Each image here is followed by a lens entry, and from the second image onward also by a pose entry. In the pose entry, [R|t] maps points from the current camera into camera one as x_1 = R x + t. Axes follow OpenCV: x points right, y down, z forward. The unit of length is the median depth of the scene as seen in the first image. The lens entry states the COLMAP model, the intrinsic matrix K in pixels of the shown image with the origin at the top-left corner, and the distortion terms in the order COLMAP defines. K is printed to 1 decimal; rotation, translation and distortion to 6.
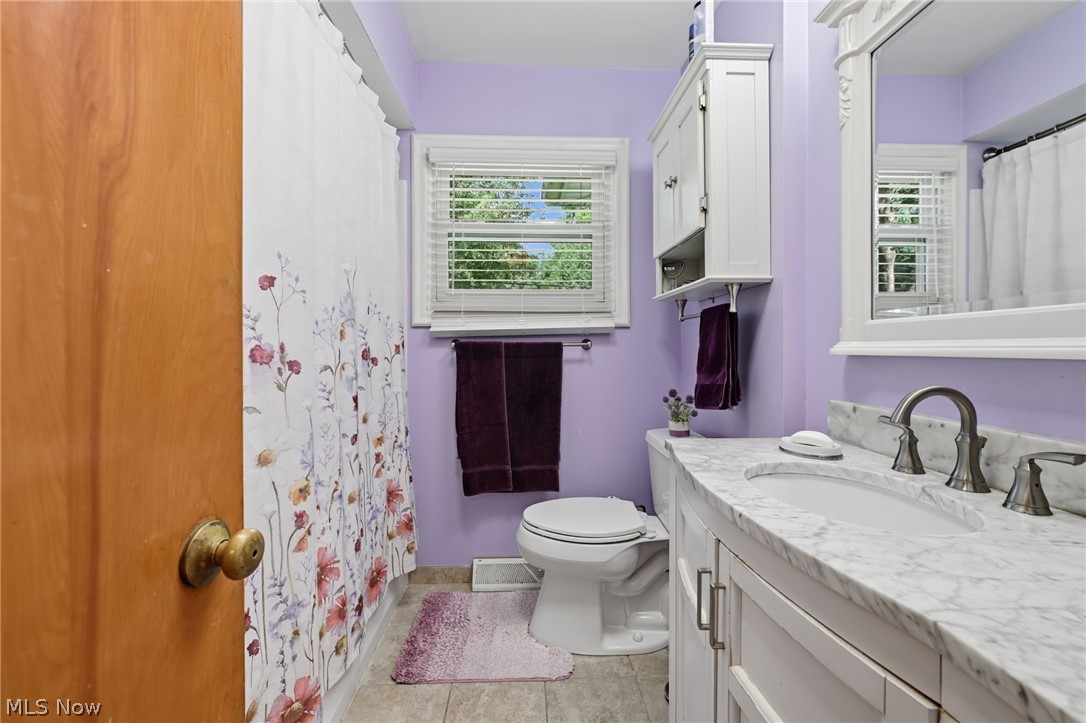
lens RADIAL K [[430.9, 0, 552.0], [0, 430.9, 350.2], [0, 0, 1]] dist [-0.000262, -0.000189]
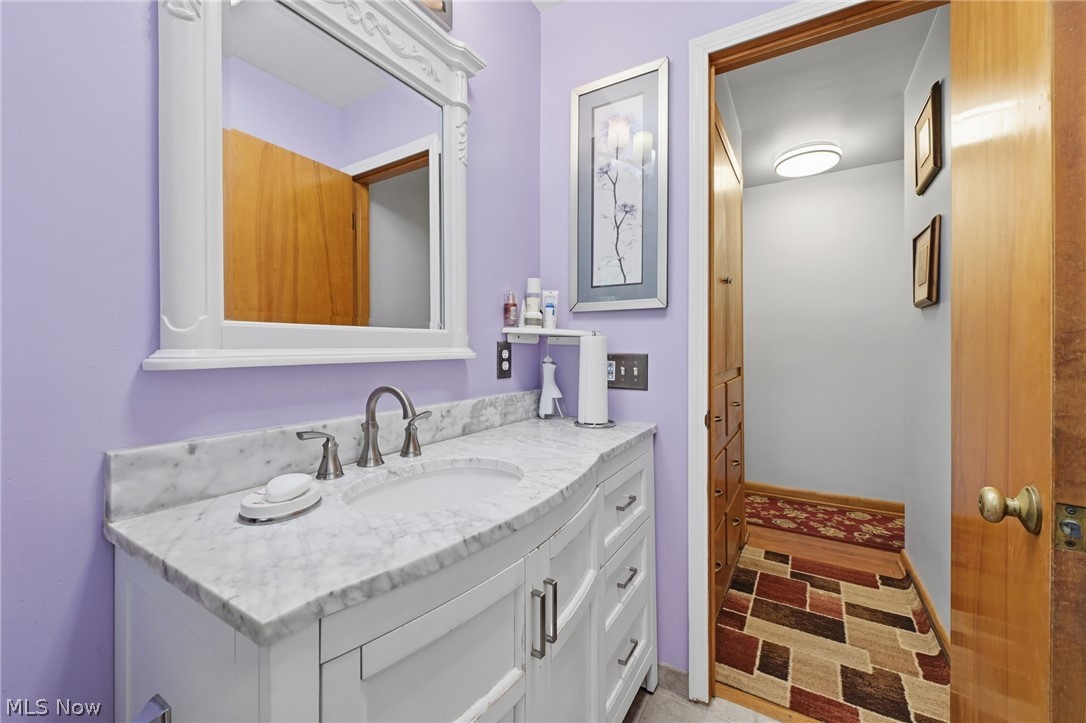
lens RADIAL K [[430.9, 0, 552.0], [0, 430.9, 350.2], [0, 0, 1]] dist [-0.000262, -0.000189]
pose [[-0.829254, -0.004804, 0.558851, -0.207760], [0.001288, 0.999944, 0.010506, -0.034711], [-0.558870, 0.009431, -0.829201, 1.795561]]
